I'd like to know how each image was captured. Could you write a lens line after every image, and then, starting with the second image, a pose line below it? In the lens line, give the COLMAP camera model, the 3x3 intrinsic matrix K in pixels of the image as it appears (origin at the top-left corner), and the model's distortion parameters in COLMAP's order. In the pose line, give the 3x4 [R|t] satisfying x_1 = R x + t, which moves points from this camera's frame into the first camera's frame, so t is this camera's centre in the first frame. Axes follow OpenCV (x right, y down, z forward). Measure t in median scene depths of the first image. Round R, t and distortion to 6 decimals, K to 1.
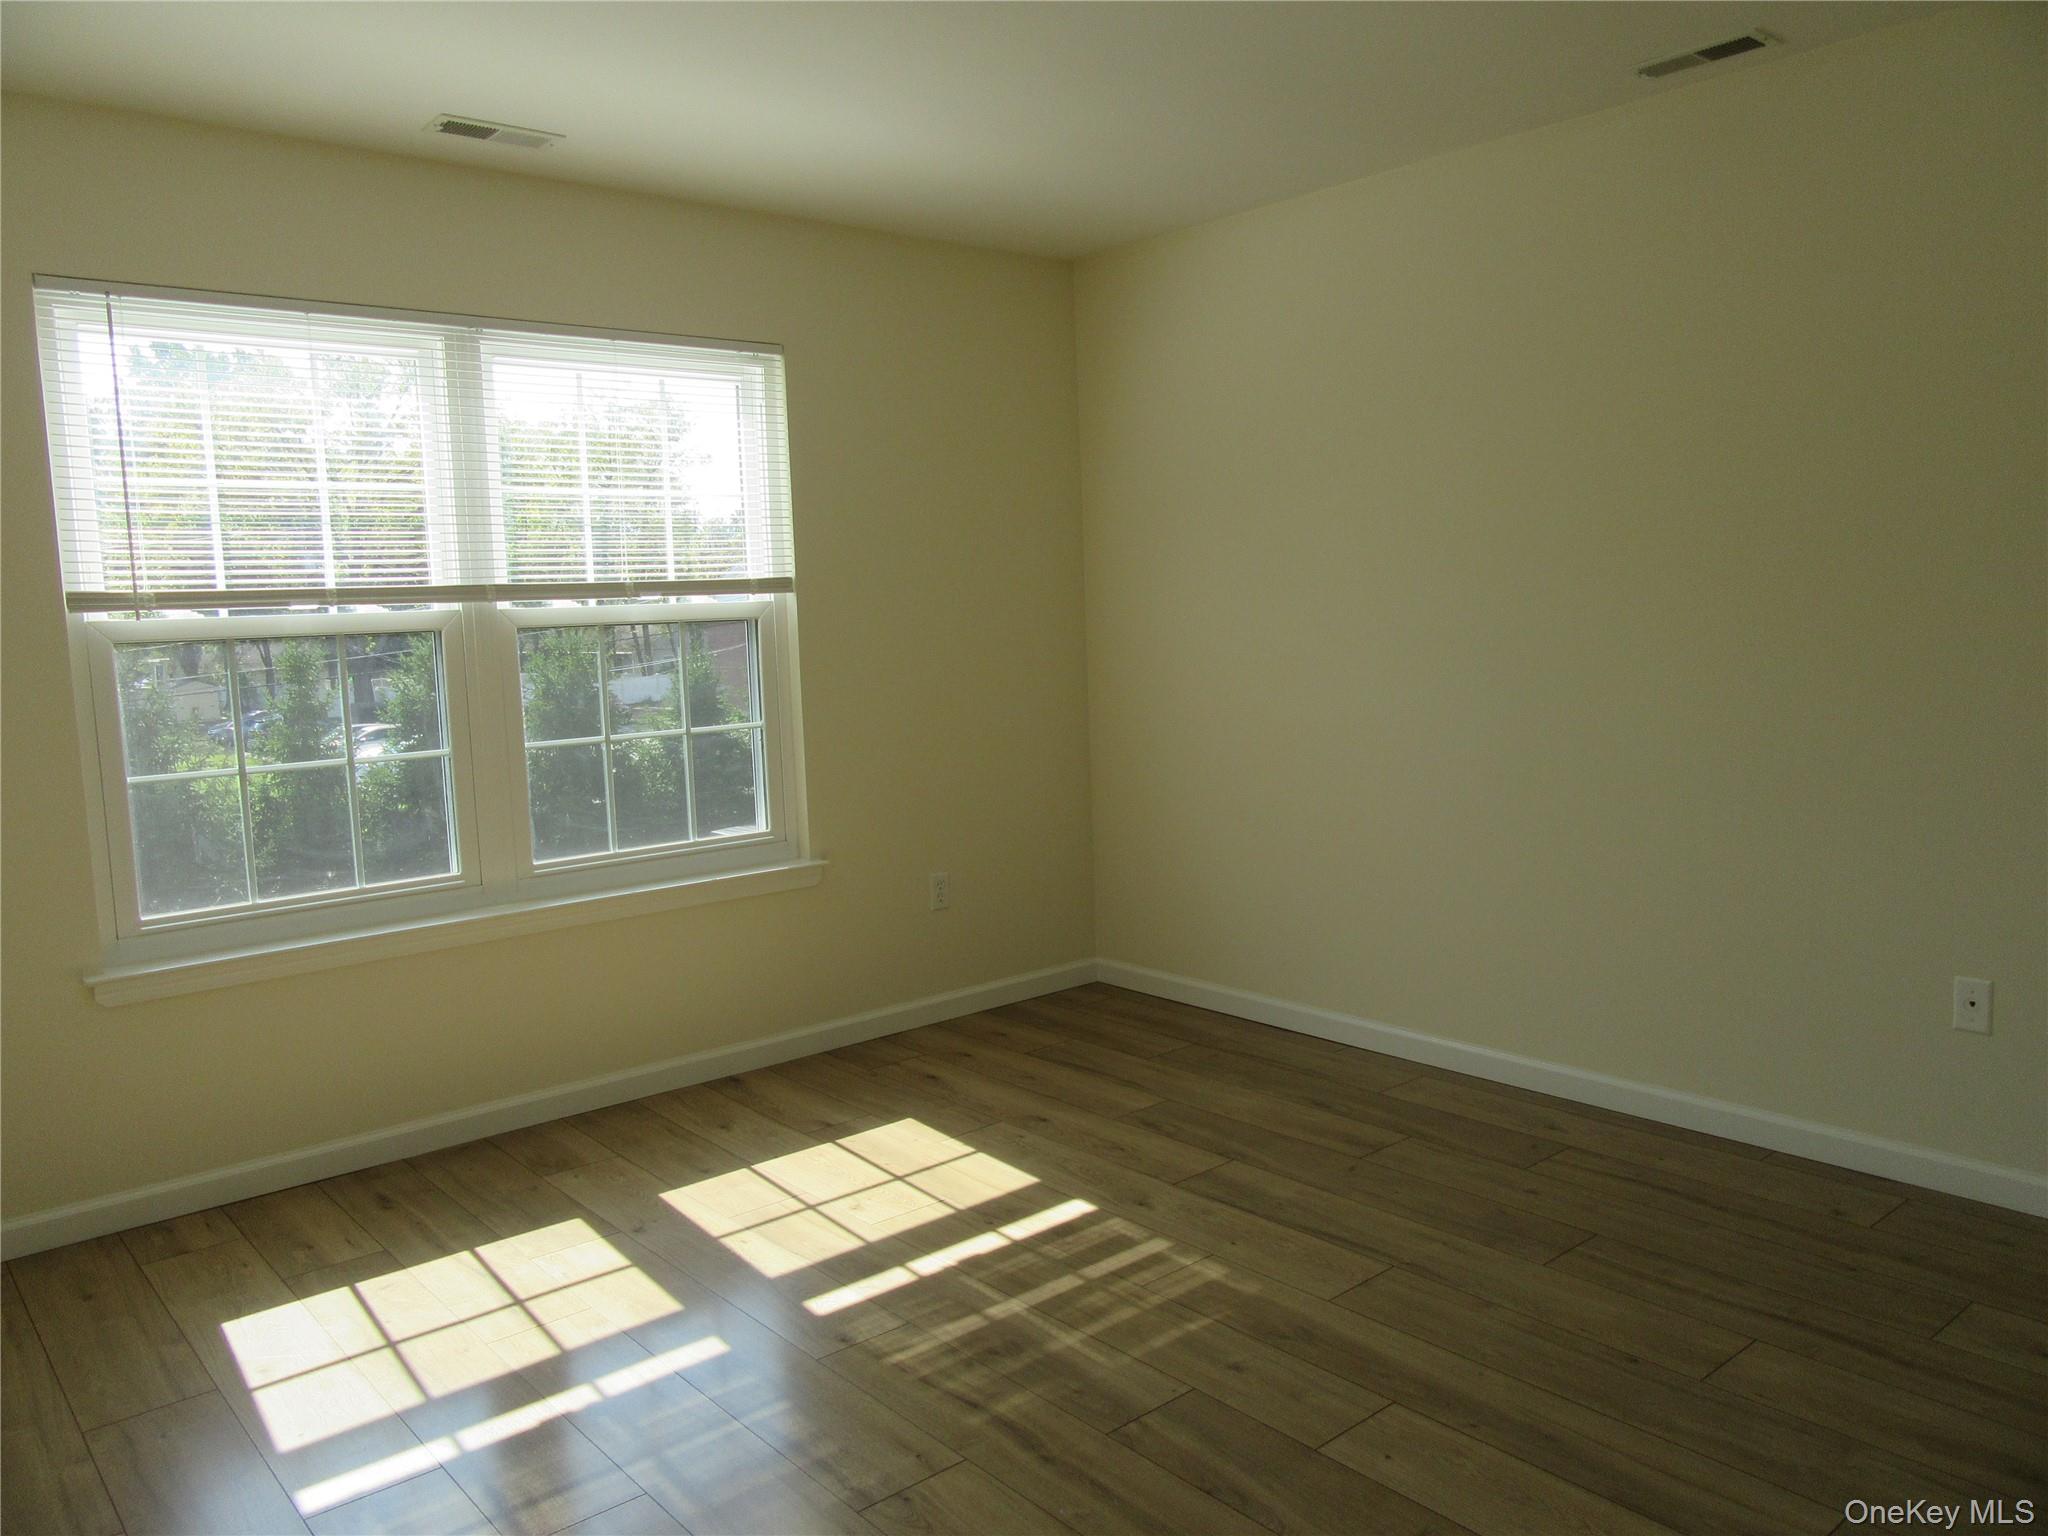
lens RADIAL K [[1515.9, 0, 1026.0], [0, 1515.9, 770.0], [0, 0, 1]] dist [-0.011444, 0.015926]
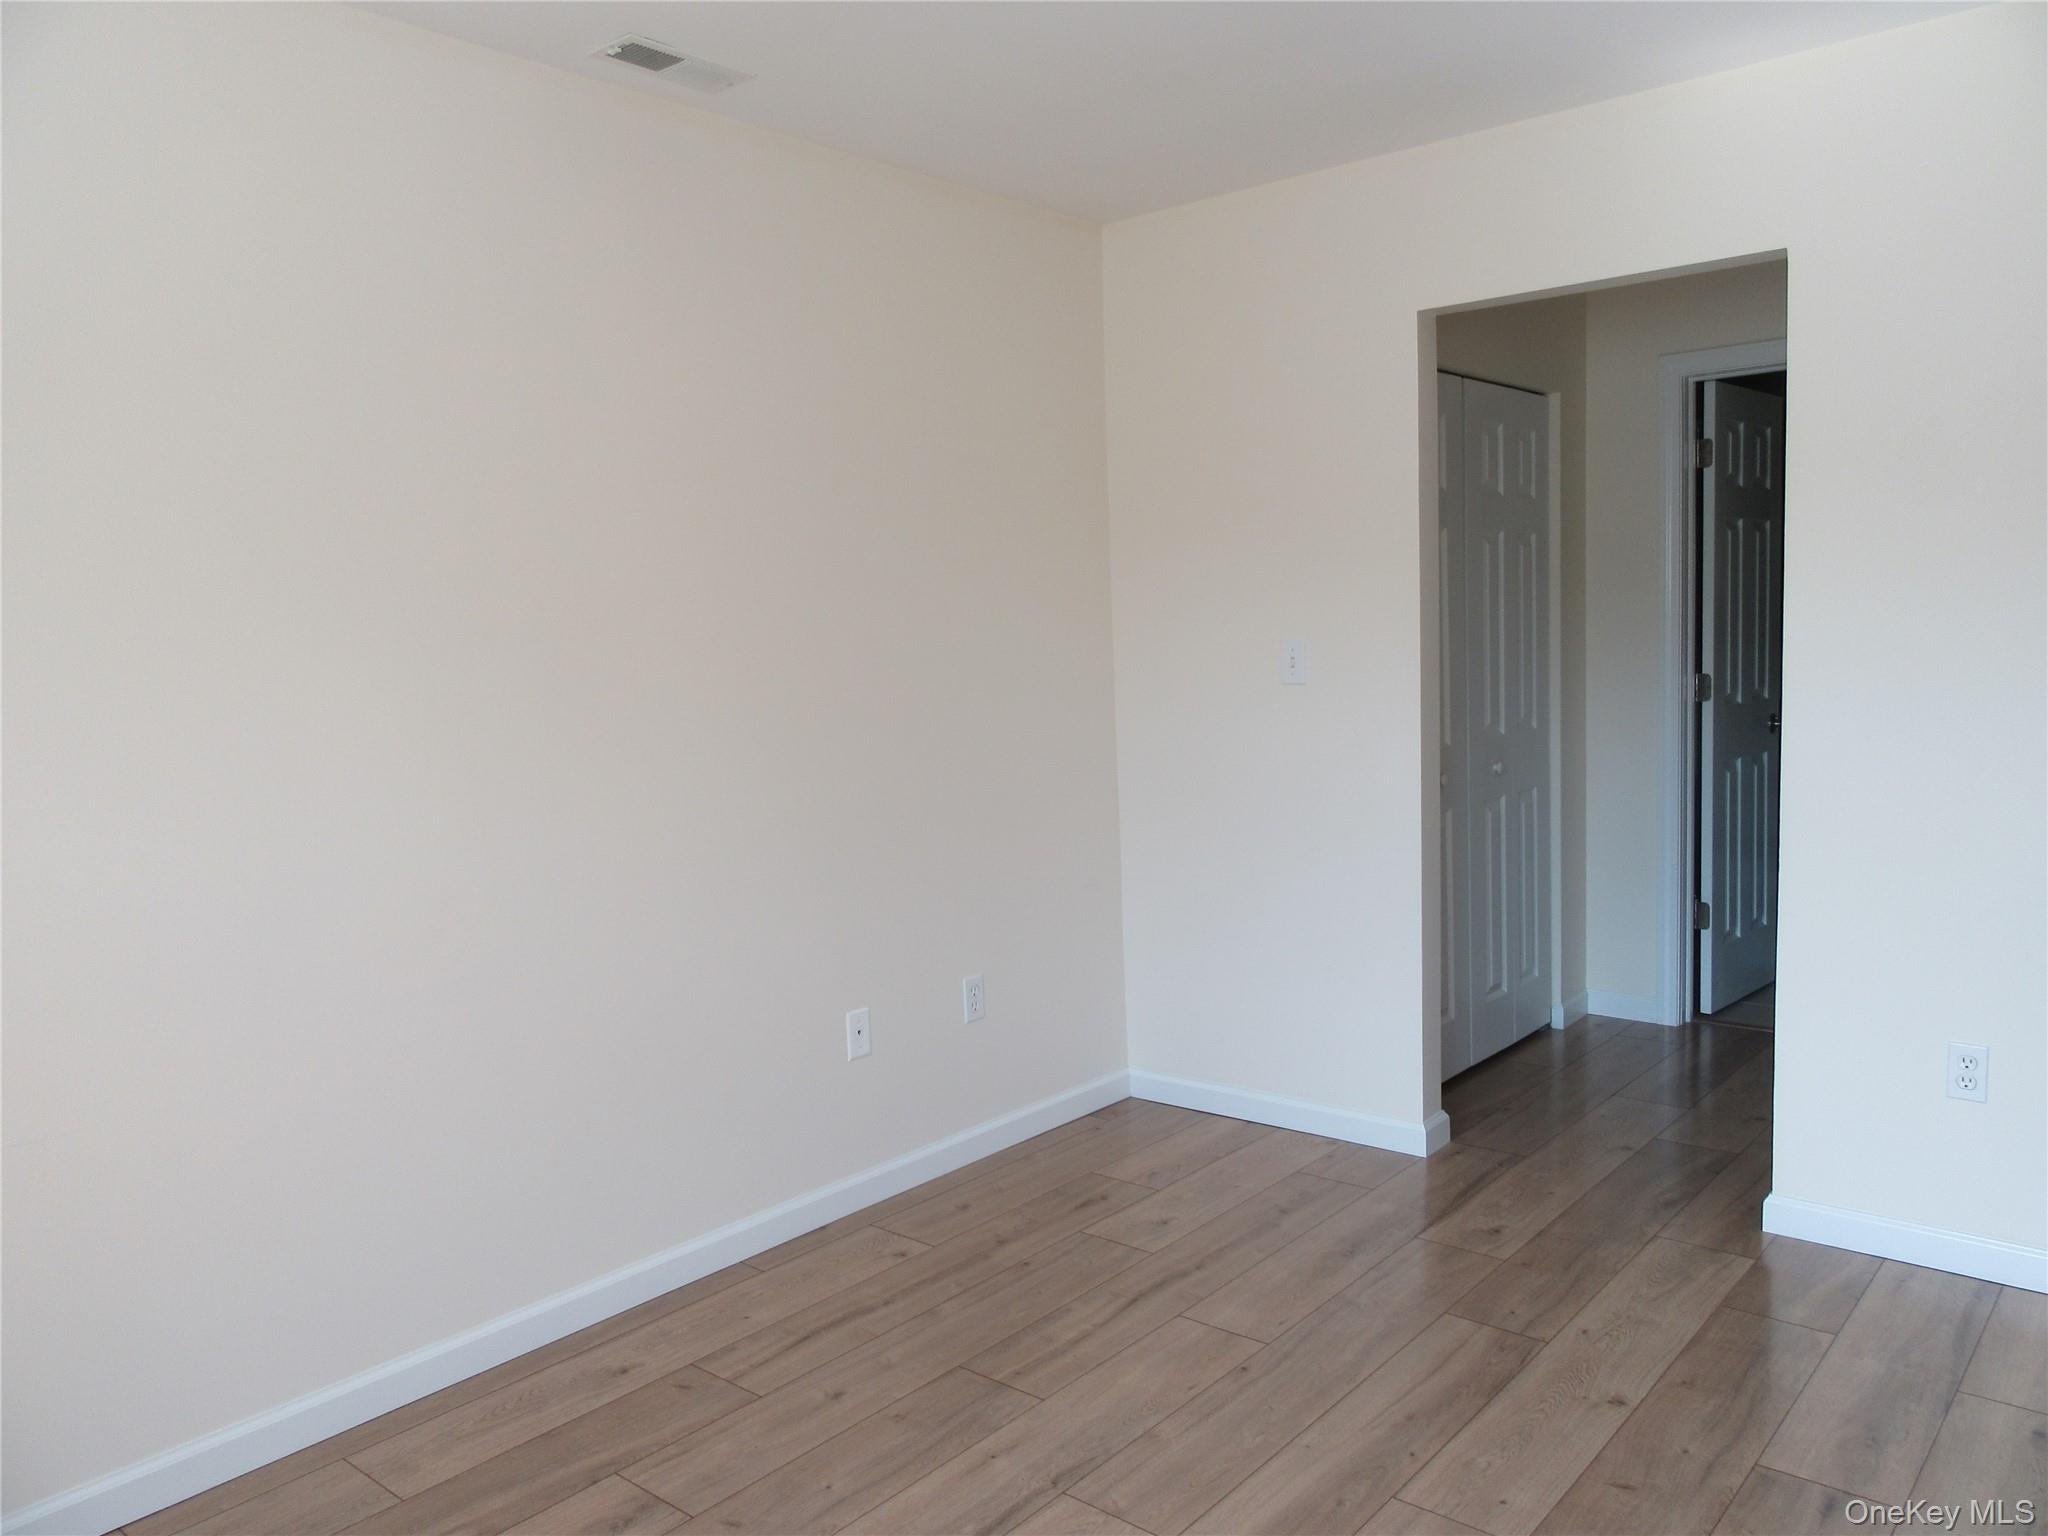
lens RADIAL K [[1515.9, 0, 1020.6], [0, 1515.9, 767.5], [0, 0, 1]] dist [-0.011444, 0.015926]
pose [[-0.166980, -0.047739, 0.984804, -0.491671], [0.146777, 0.986494, 0.072708, -0.103438], [-0.974974, 0.156687, -0.157718, 1.033881]]
